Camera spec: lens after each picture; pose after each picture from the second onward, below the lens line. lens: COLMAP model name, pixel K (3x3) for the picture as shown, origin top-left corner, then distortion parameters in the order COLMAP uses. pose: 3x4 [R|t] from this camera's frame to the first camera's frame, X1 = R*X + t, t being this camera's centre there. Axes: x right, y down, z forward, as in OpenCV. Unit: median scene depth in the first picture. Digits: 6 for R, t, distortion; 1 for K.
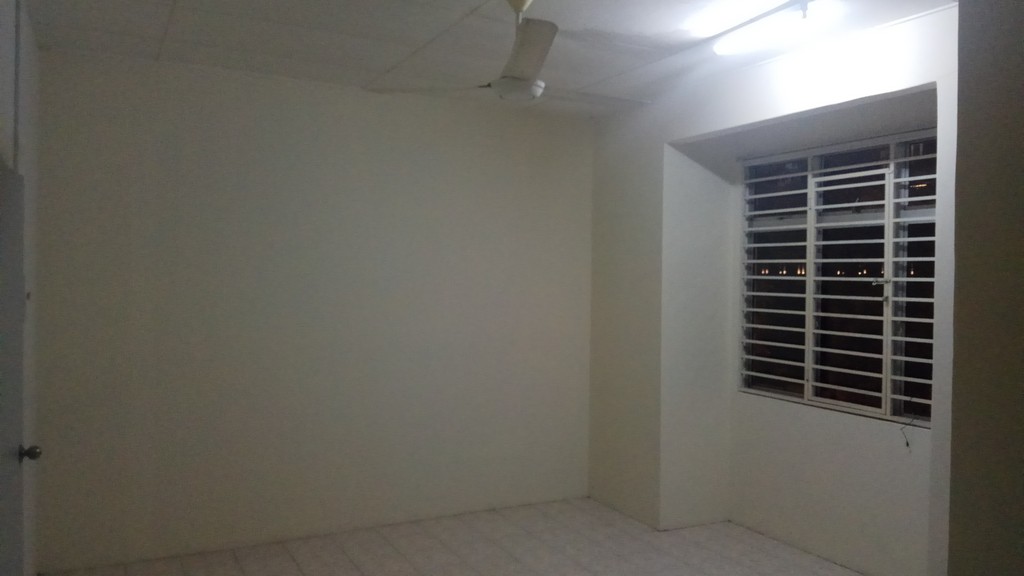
lens RADIAL K [[796.1, 0, 510.8], [0, 796.1, 289.2], [0, 0, 1]] dist [0.089343, -0.041034]
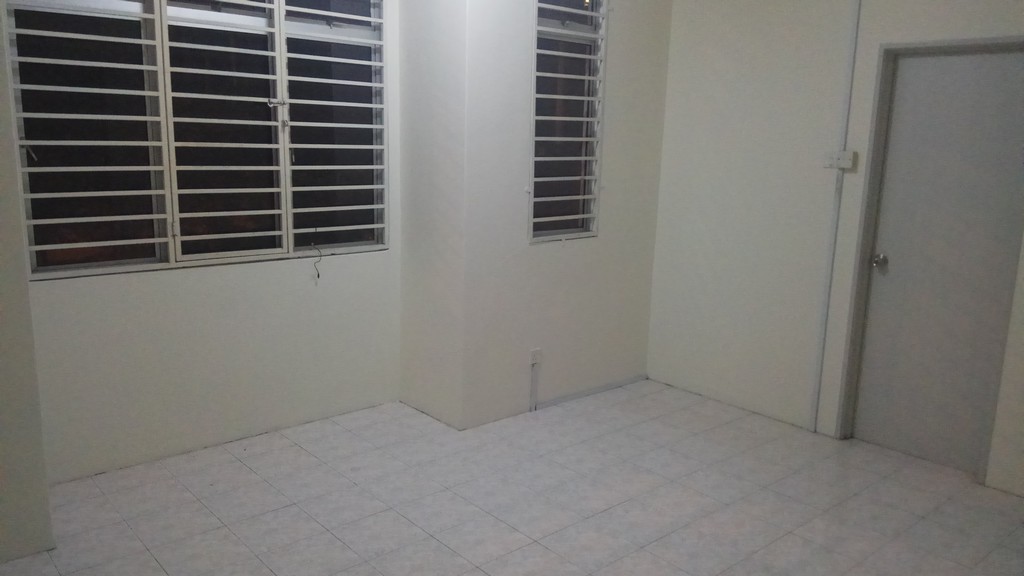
lens RADIAL K [[796.1, 0, 505.9], [0, 796.1, 289.2], [0, 0, 1]] dist [0.089343, -0.041034]
pose [[-0.294011, -0.228144, 0.928174, -0.460632], [-0.038981, 0.973149, 0.226851, -0.020476], [-0.955007, 0.030516, -0.295010, 1.029465]]
